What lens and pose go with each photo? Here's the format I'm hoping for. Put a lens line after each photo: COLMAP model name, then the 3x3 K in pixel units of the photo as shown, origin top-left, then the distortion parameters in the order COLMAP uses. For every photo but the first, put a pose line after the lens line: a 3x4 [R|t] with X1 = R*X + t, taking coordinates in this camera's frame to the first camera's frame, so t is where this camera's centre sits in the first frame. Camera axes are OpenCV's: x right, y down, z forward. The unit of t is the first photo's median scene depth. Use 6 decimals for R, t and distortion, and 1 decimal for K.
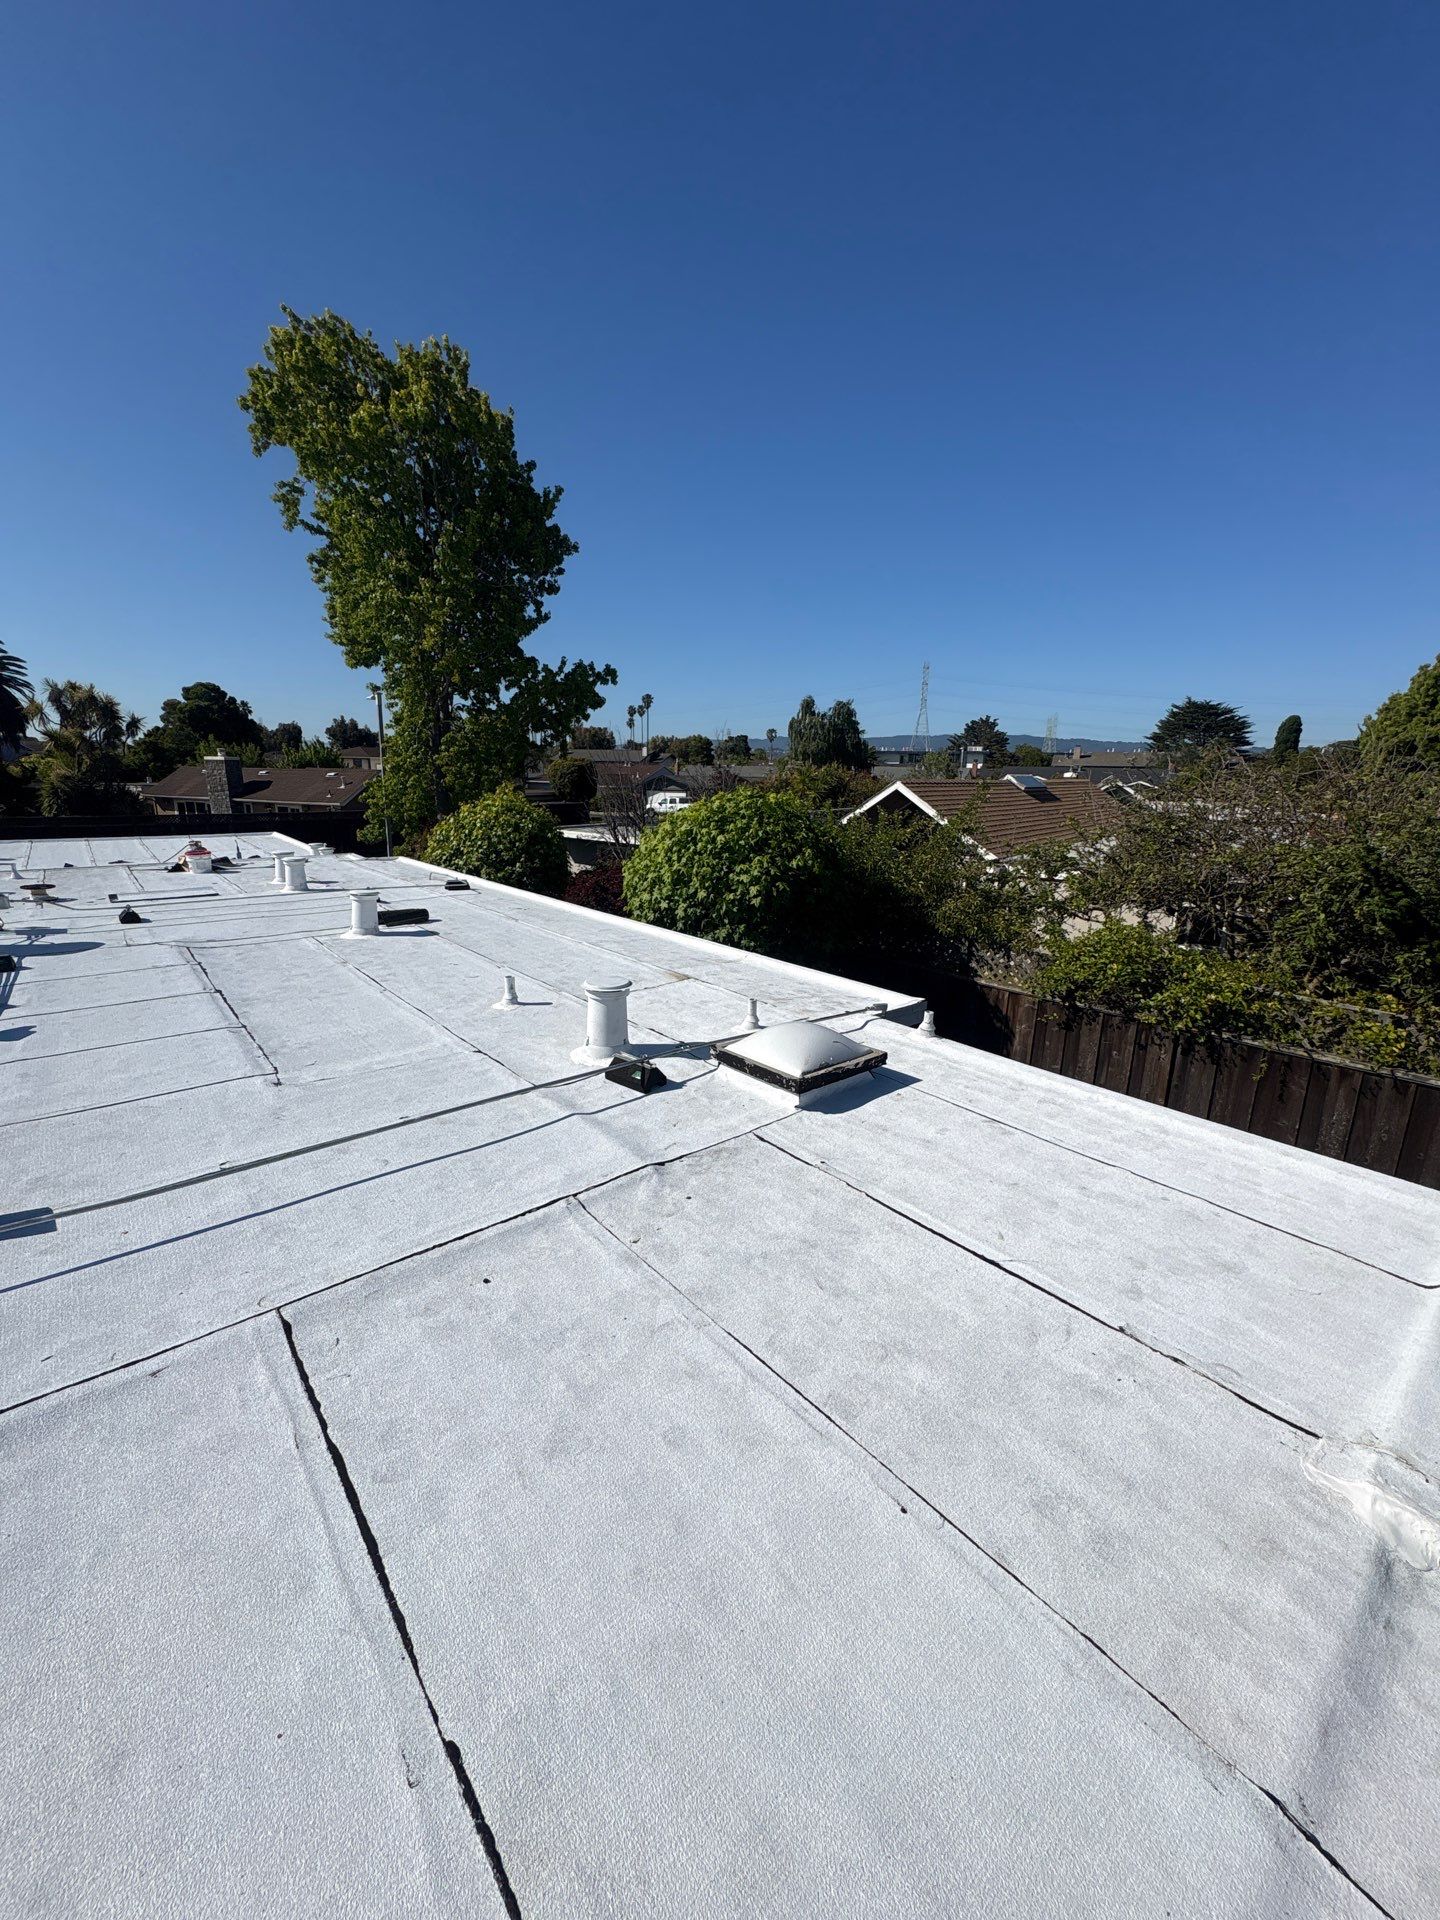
lens RADIAL K [[764.2, 0, 716.5], [0, 764.2, 964.4], [0, 0, 1]] dist [-0.000139, 0.000082]
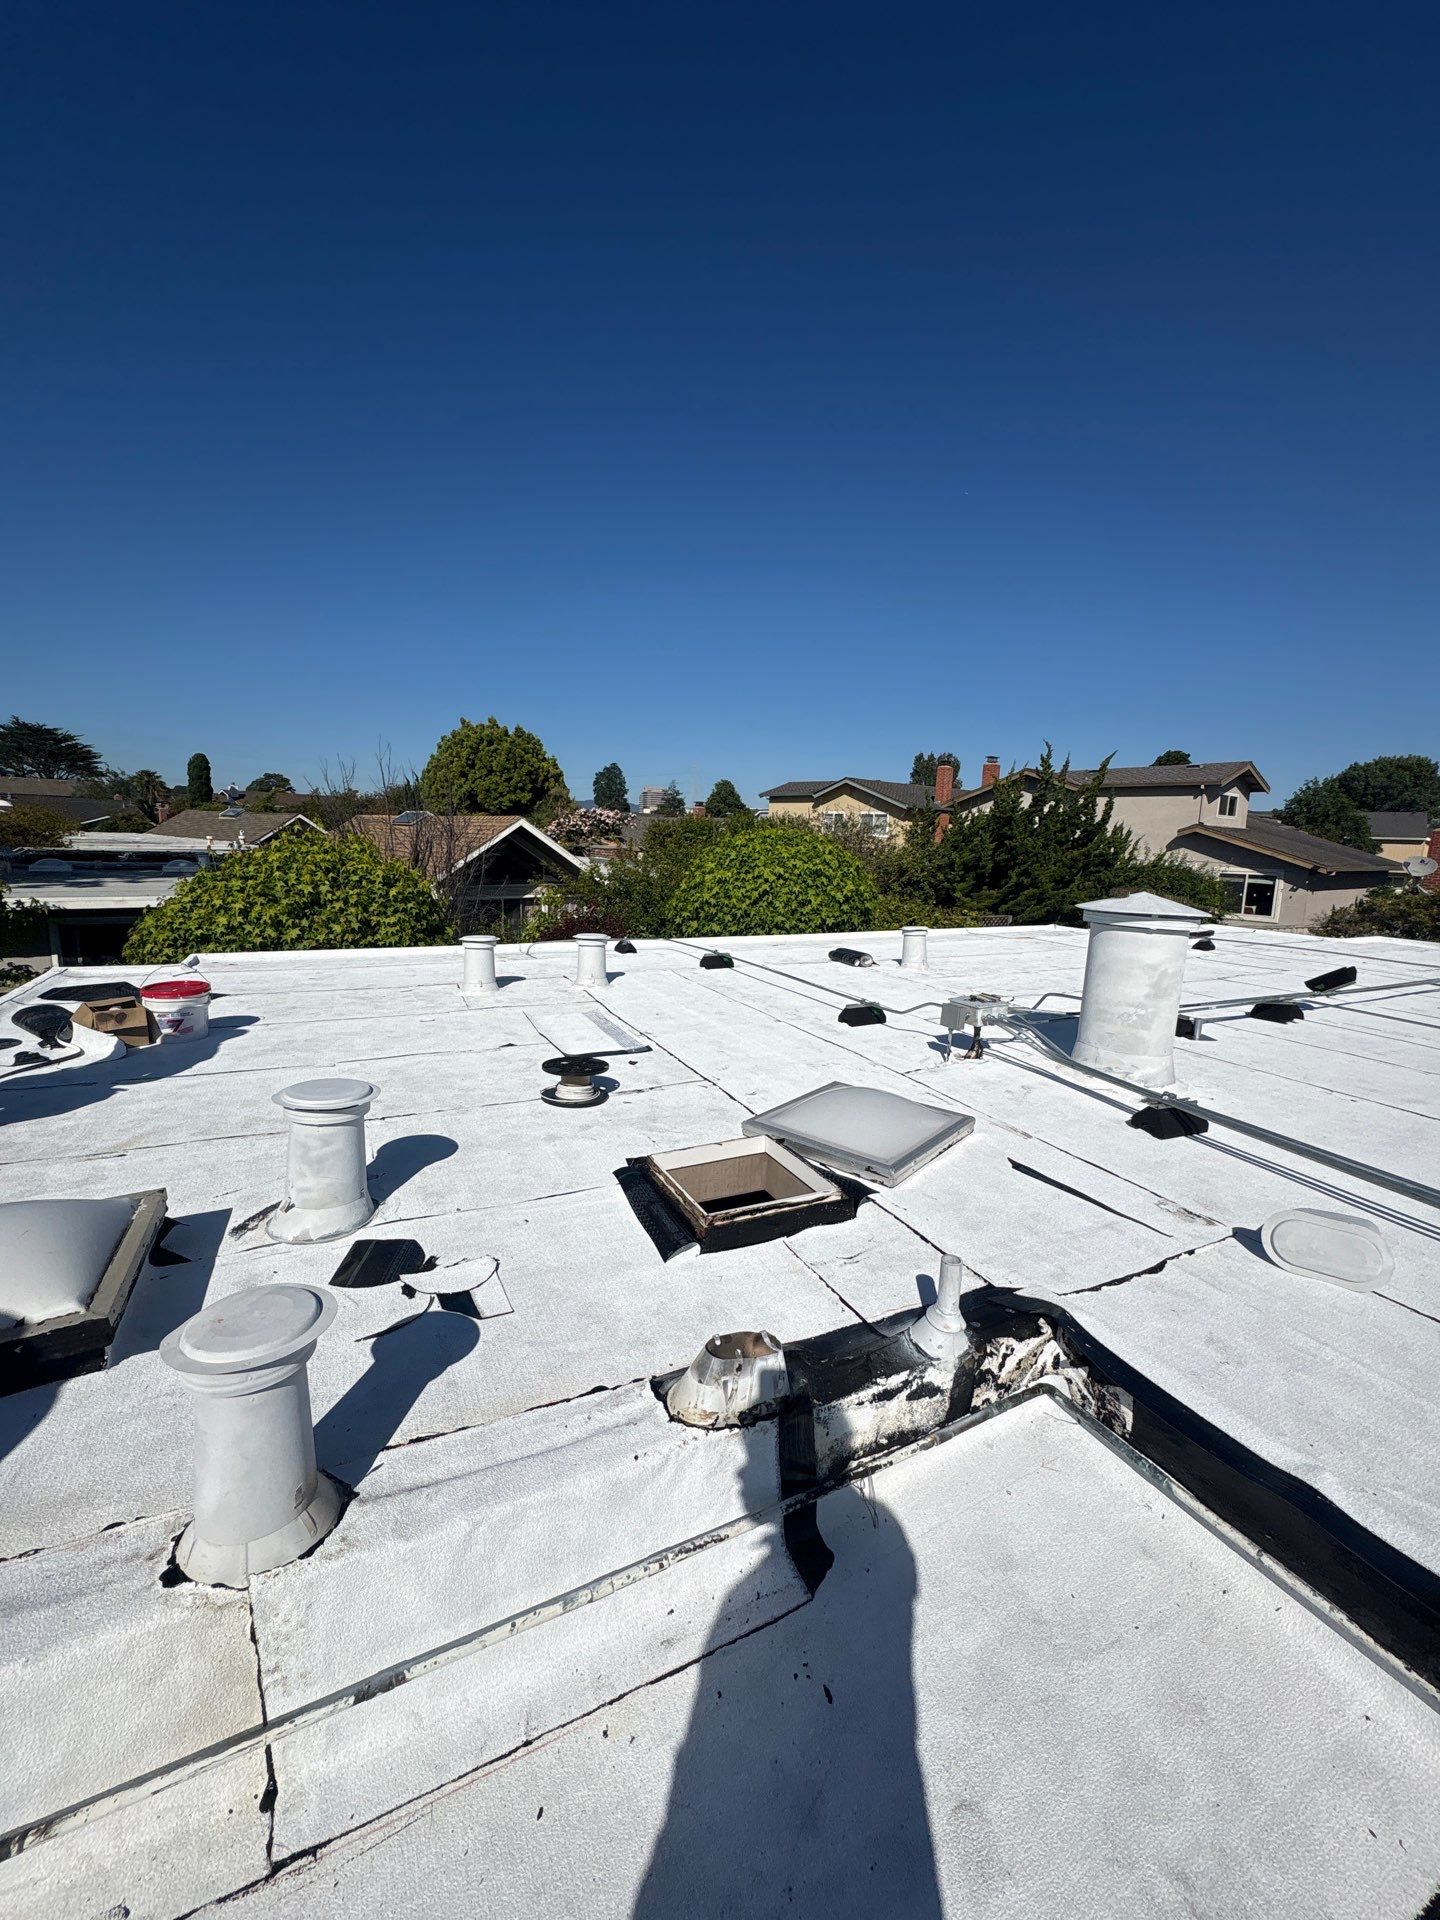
lens RADIAL K [[764.2, 0, 720.1], [0, 764.2, 951.7], [0, 0, 1]] dist [-0.000139, 0.000082]
pose [[0.239784, -0.155294, 0.958325, -0.492528], [0.209335, 0.972173, 0.105160, -0.073035], [-0.947989, 0.175395, 0.265620, 0.317321]]
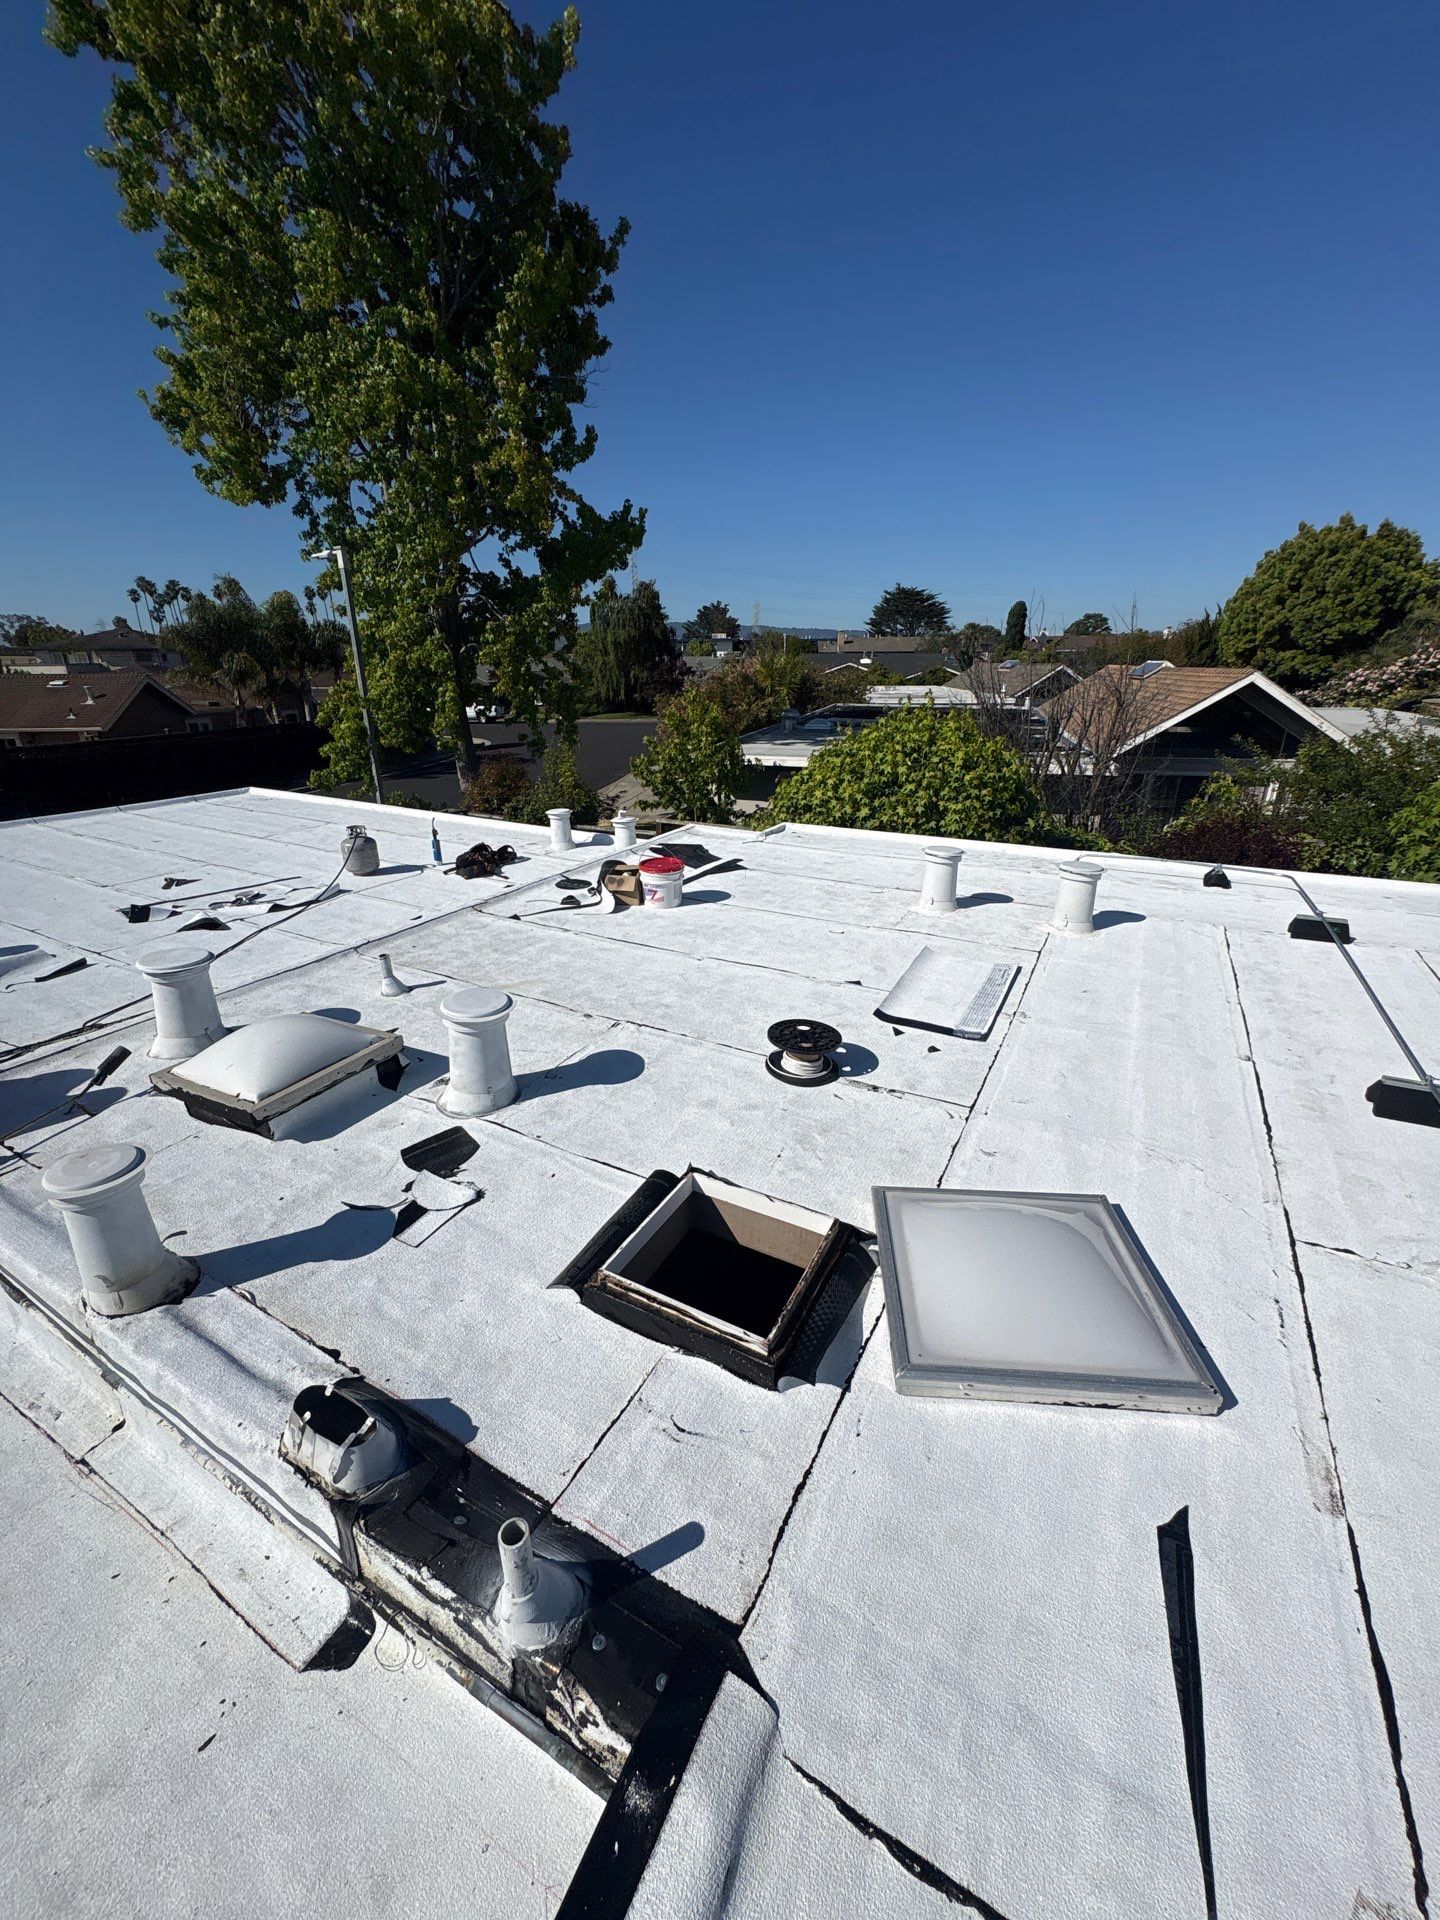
lens RADIAL K [[764.2, 0, 717.2], [0, 764.2, 960.5], [0, 0, 1]] dist [-0.000139, 0.000082]
pose [[0.929790, -0.152900, 0.334831, -0.408328], [0.109971, 0.983488, 0.143730, -0.075503], [-0.351278, -0.096817, 0.931252, 0.265321]]
